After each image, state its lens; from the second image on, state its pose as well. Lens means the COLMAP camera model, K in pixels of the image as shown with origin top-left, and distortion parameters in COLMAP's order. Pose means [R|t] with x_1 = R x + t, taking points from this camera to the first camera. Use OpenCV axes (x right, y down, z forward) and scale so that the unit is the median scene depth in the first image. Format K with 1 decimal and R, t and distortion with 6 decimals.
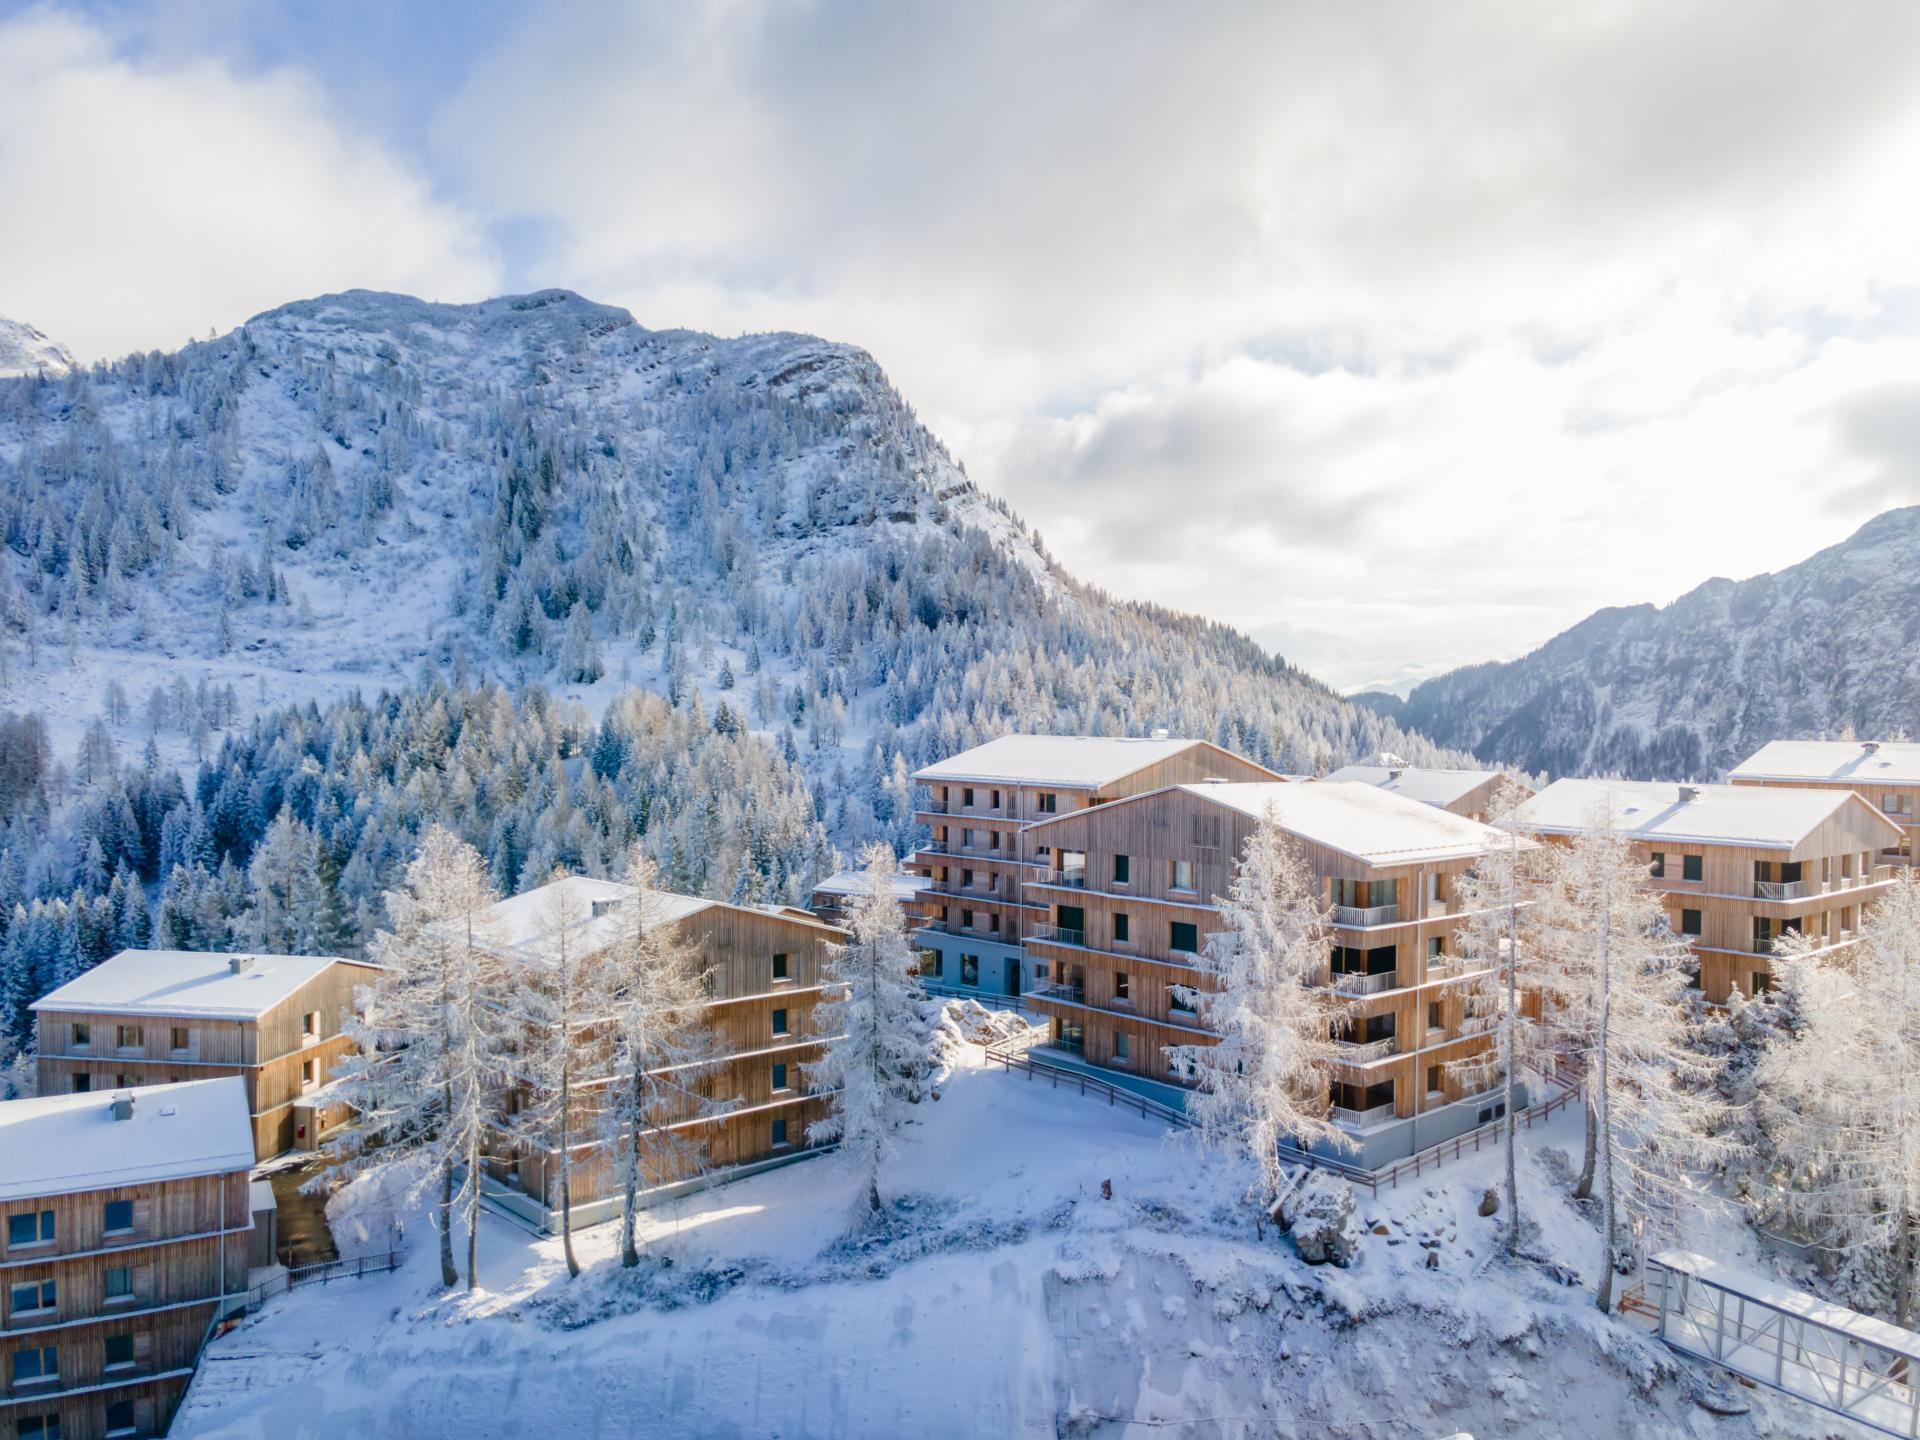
lens RADIAL K [[1408.0, 0, 954.5], [0, 1408.0, 733.1], [0, 0, 1]] dist [0.038107, 0.006704]
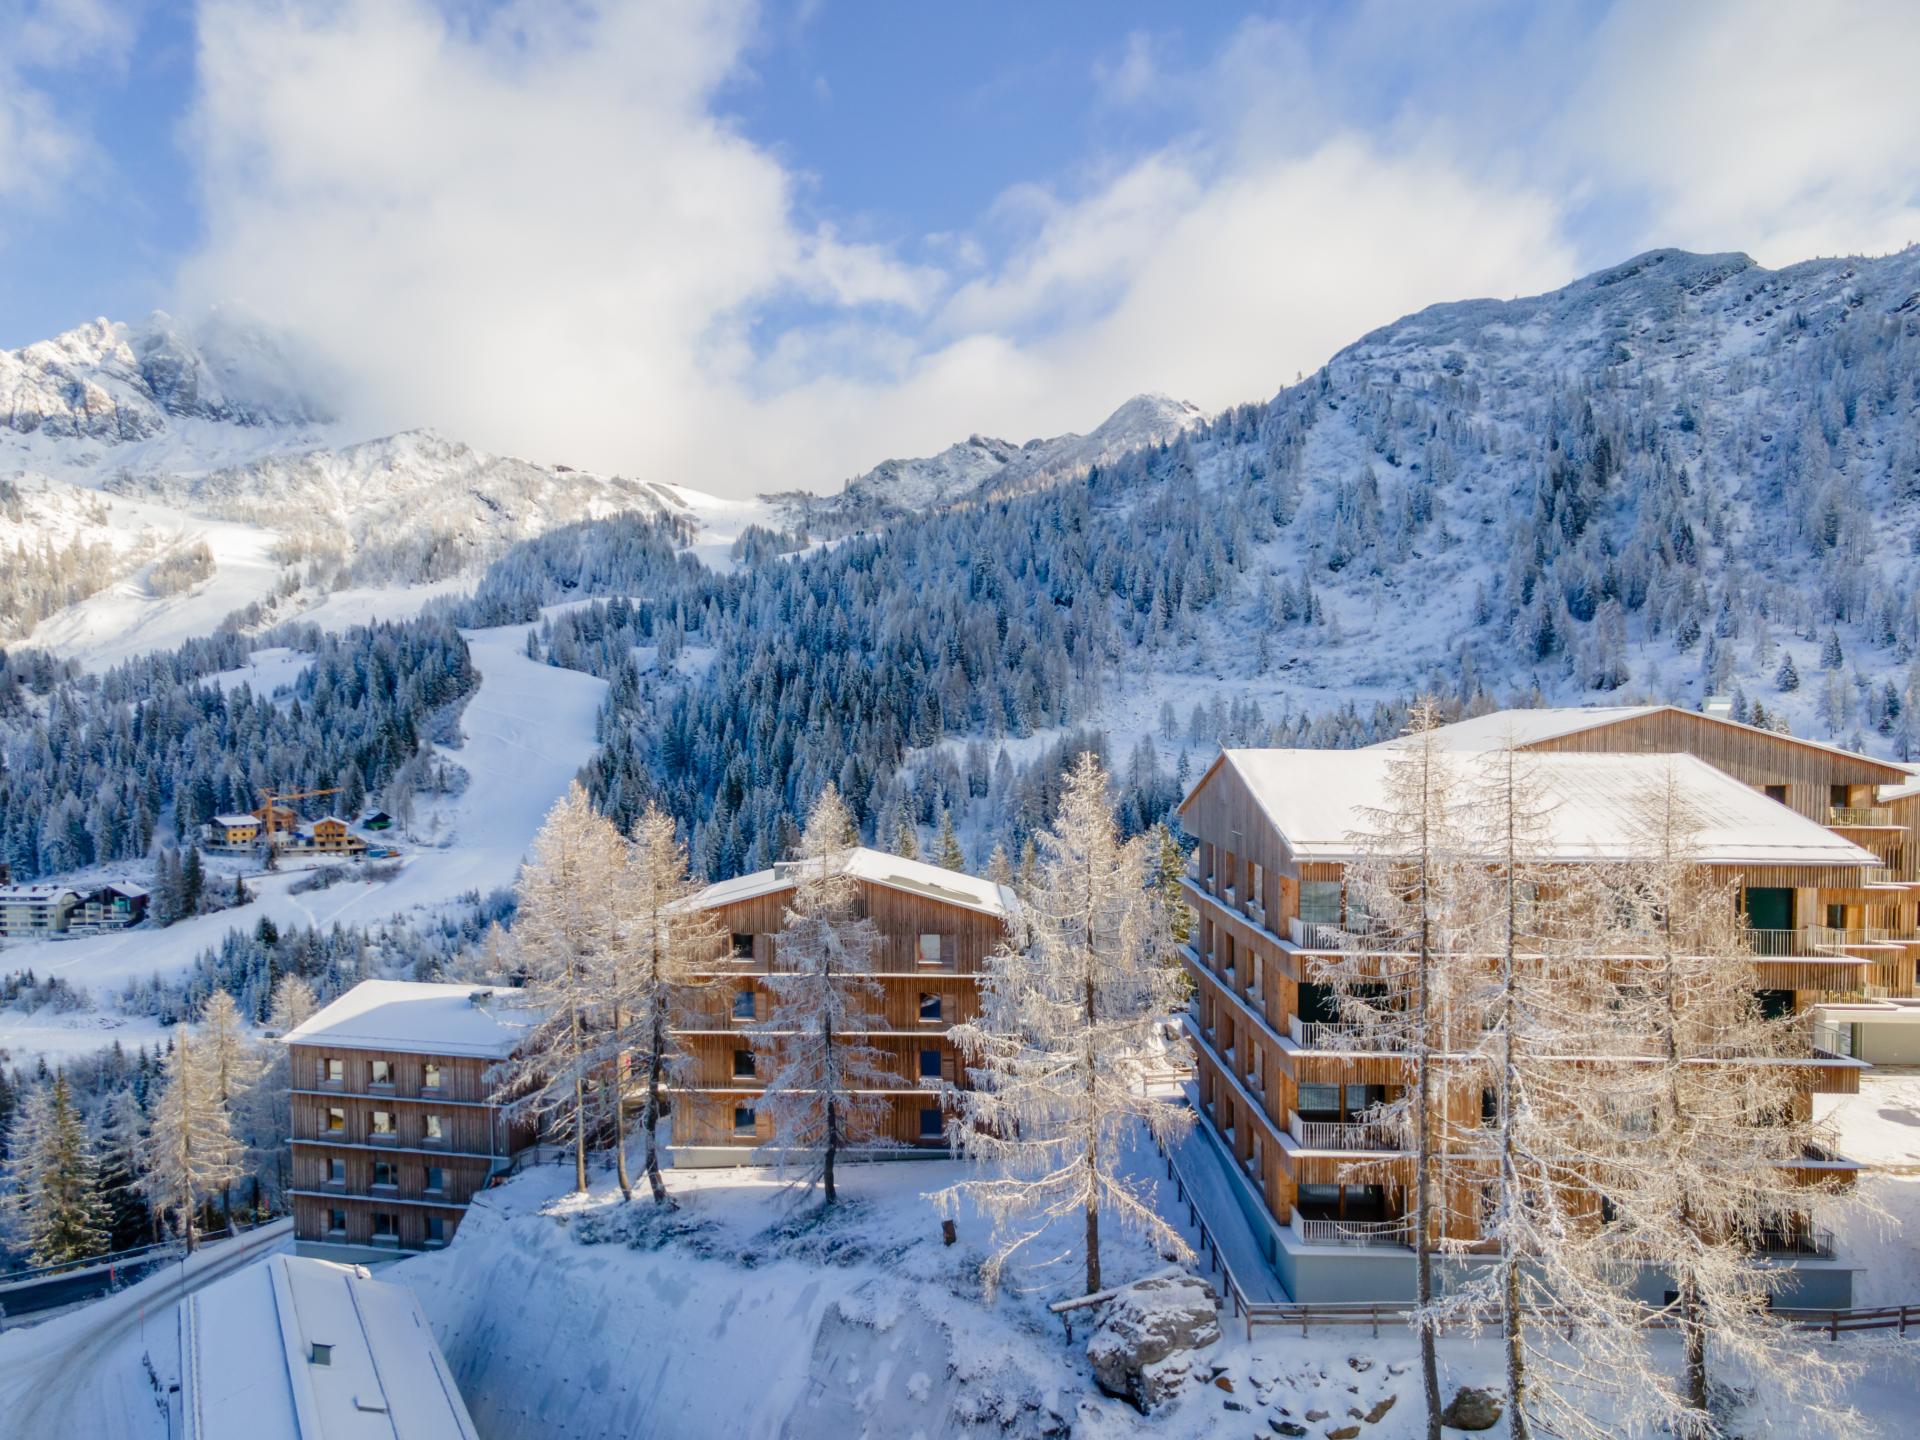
lens RADIAL K [[1408.0, 0, 927.6], [0, 1408.0, 822.9], [0, 0, 1]] dist [0.038107, 0.006704]
pose [[0.721772, 0.033433, -0.691323, 0.421494], [0.001827, 0.998737, 0.050207, 0.028844], [0.692129, -0.037501, 0.720799, 0.265985]]
